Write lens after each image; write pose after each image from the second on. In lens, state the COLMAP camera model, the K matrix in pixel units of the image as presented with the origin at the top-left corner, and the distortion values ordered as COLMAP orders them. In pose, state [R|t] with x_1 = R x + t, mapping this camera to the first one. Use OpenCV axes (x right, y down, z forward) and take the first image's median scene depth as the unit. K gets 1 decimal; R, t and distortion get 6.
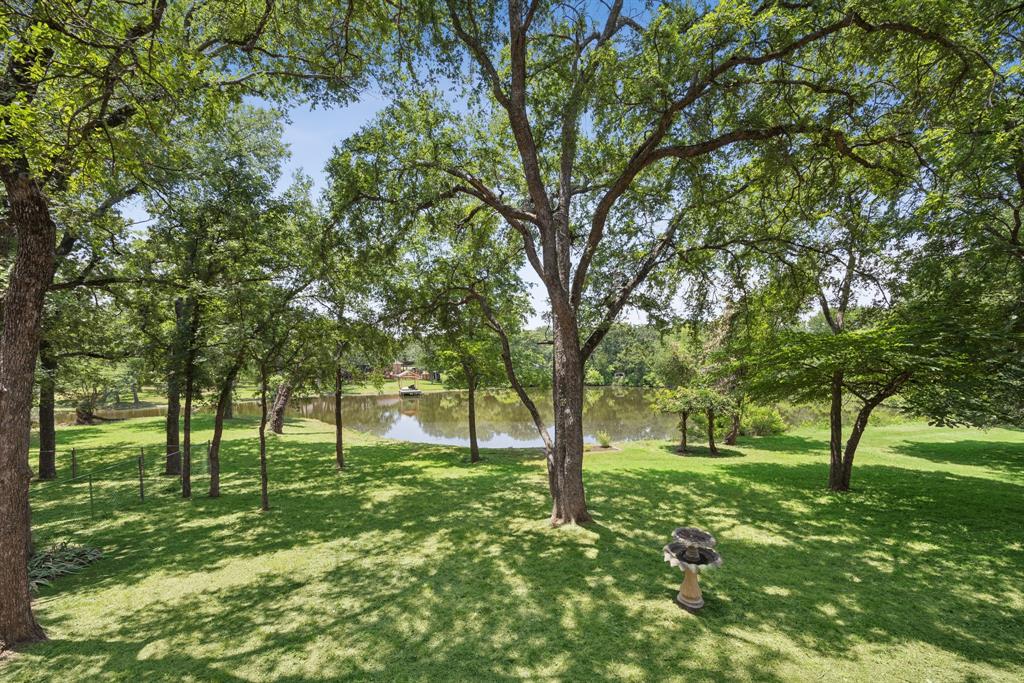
lens RADIAL K [[398.5, 0, 513.3], [0, 398.5, 347.4], [0, 0, 1]] dist [0.000021, 0.000834]
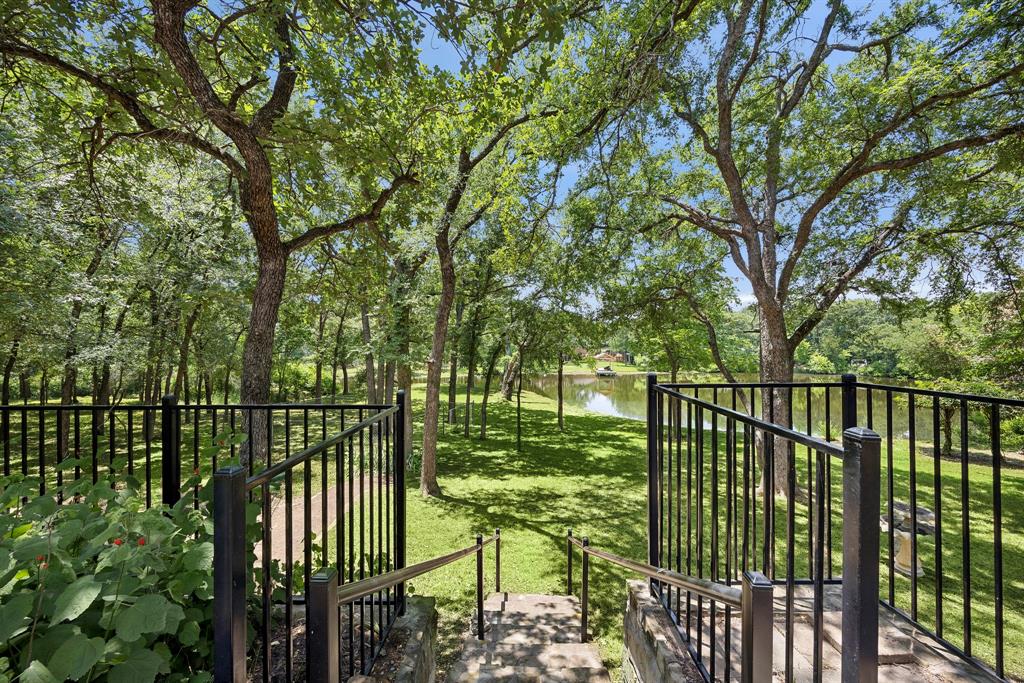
lens RADIAL K [[398.5, 0, 506.2], [0, 398.5, 333.6], [0, 0, 1]] dist [0.000021, 0.000834]
pose [[0.889367, -0.006729, -0.457144, -0.019844], [0.011543, 0.999903, 0.007739, -0.022046], [0.457048, -0.012159, 0.889359, -0.300291]]
